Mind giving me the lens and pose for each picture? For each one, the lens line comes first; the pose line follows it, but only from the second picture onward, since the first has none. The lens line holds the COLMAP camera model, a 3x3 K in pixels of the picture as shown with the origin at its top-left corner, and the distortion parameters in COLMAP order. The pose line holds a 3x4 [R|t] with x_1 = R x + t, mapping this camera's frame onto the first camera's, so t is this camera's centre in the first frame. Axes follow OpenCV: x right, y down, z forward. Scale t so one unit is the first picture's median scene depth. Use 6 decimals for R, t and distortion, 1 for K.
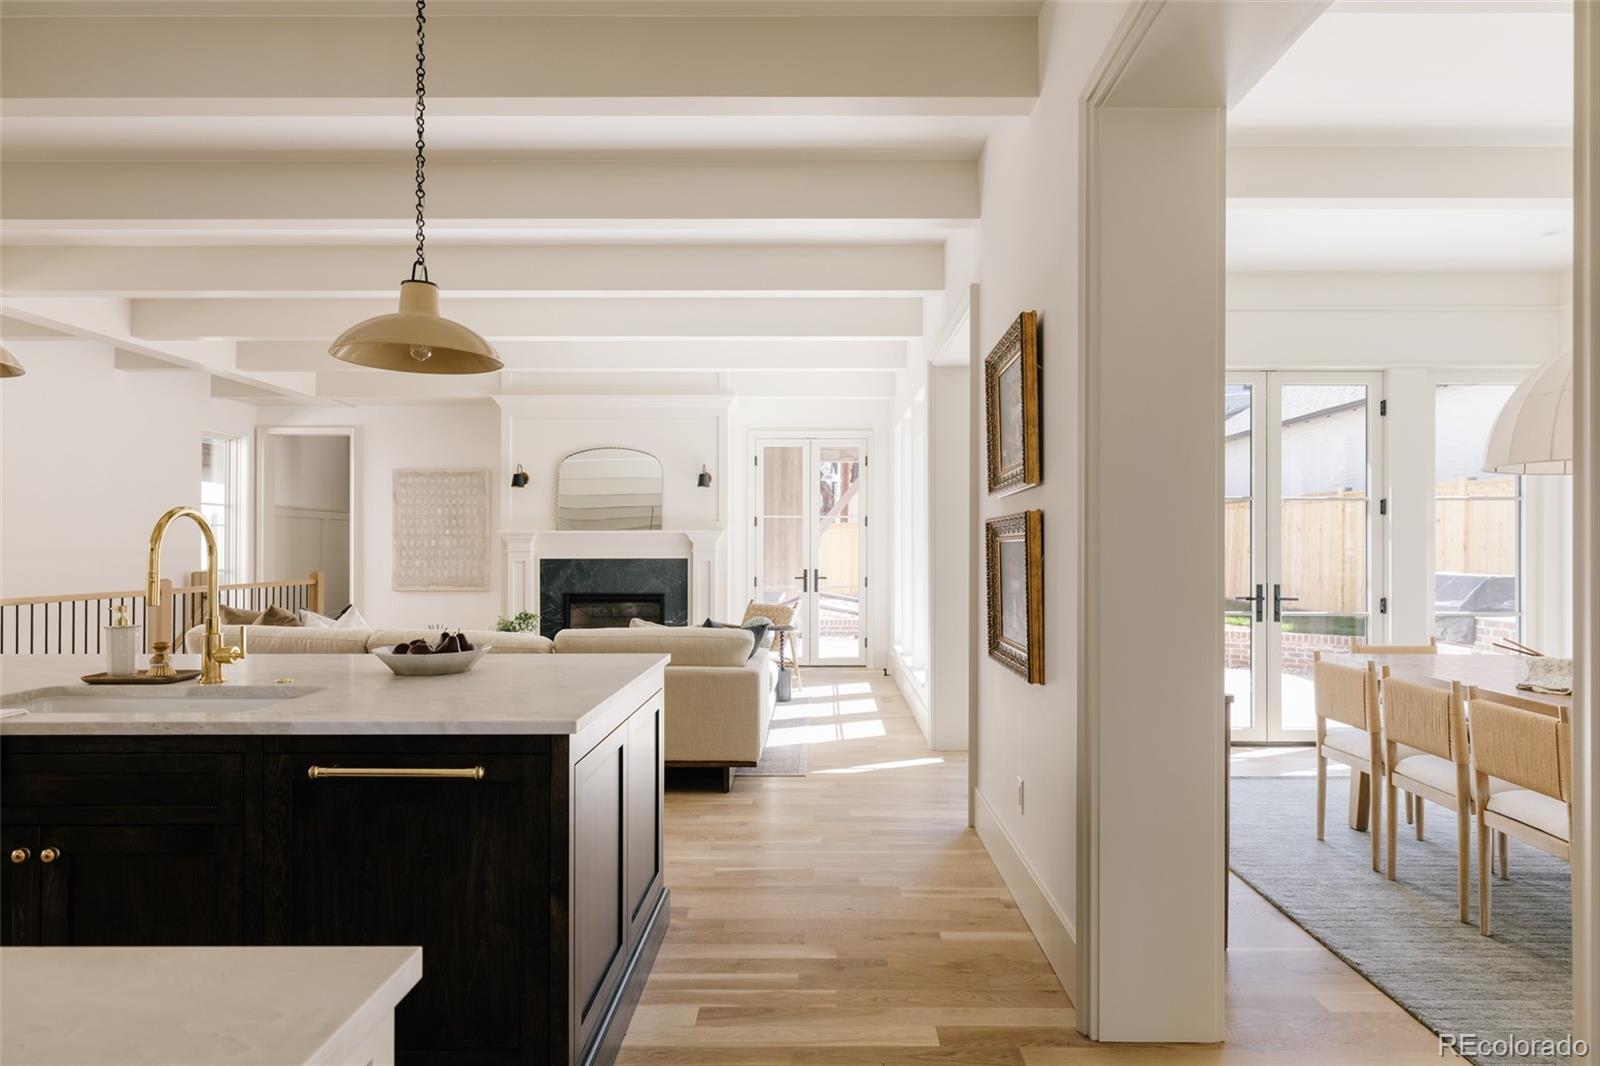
lens RADIAL K [[943.9, 0, 809.0], [0, 943.9, 535.8], [0, 0, 1]] dist [0.005889, 0.000080]
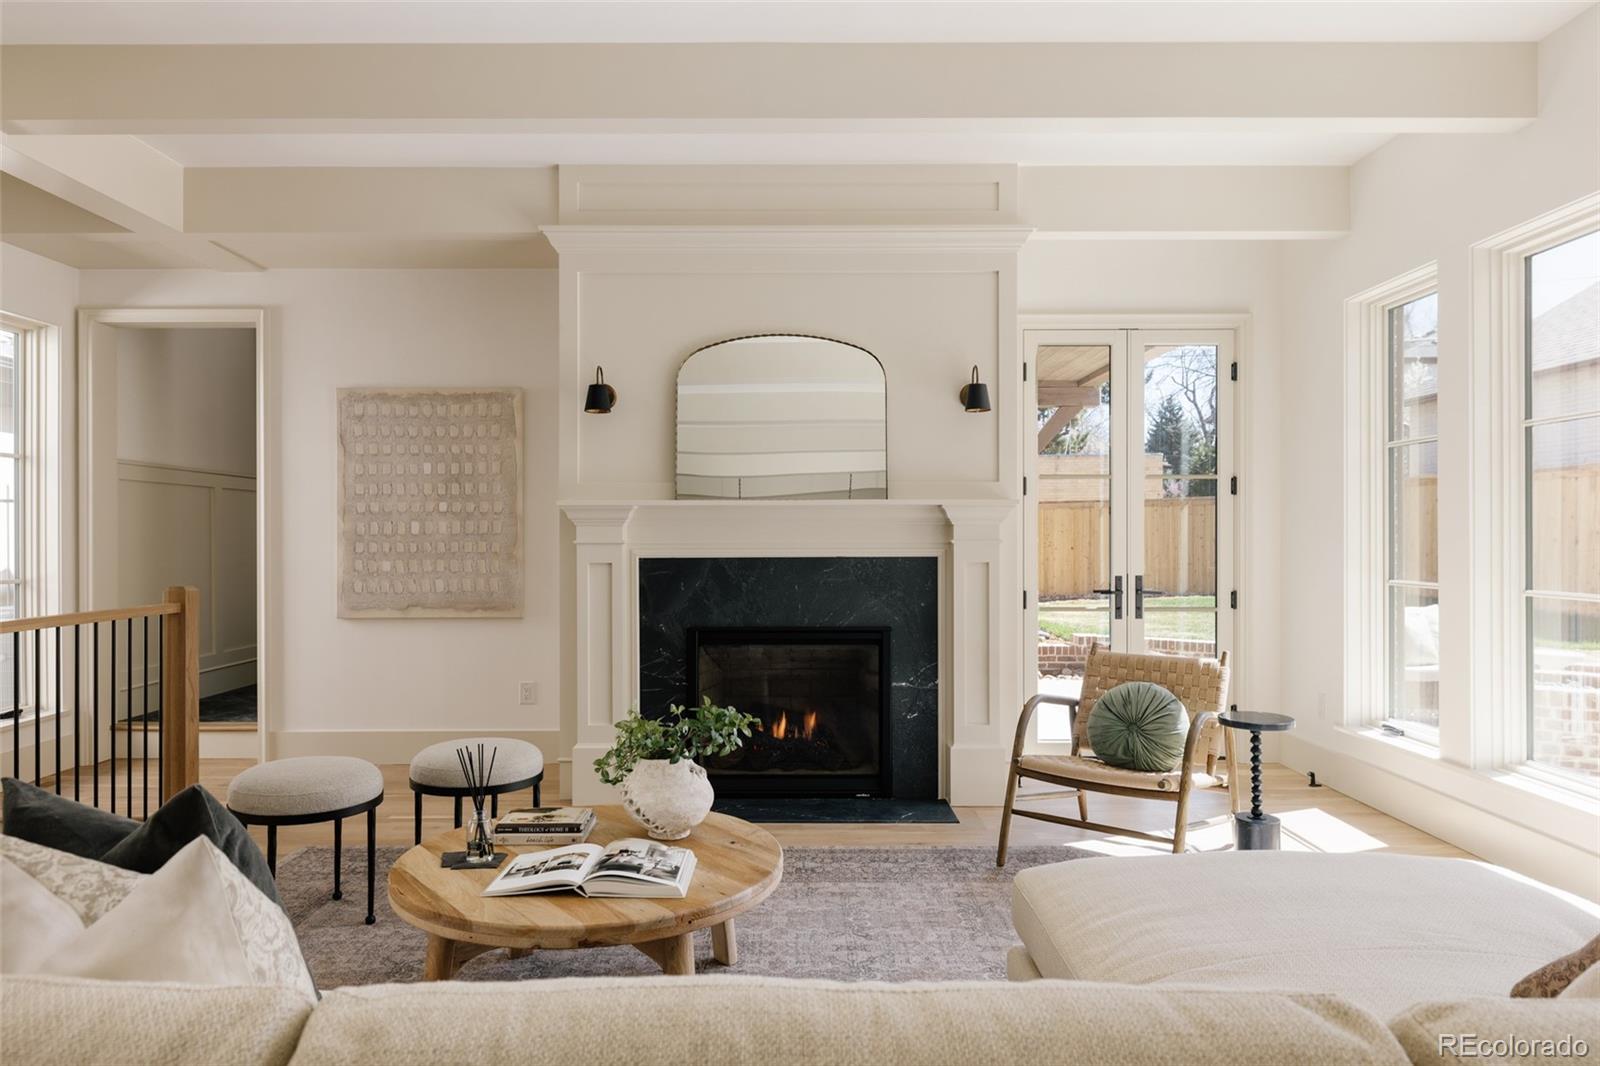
lens RADIAL K [[1066.7, 0, 795.2], [0, 1066.7, 539.7], [0, 0, 1]] dist [0.012109, -0.002535]
pose [[0.999994, -0.002126, 0.002649, -0.188555], [0.002097, 0.999936, 0.011136, 0.008012], [-0.002673, -0.011130, 0.999934, 0.405160]]
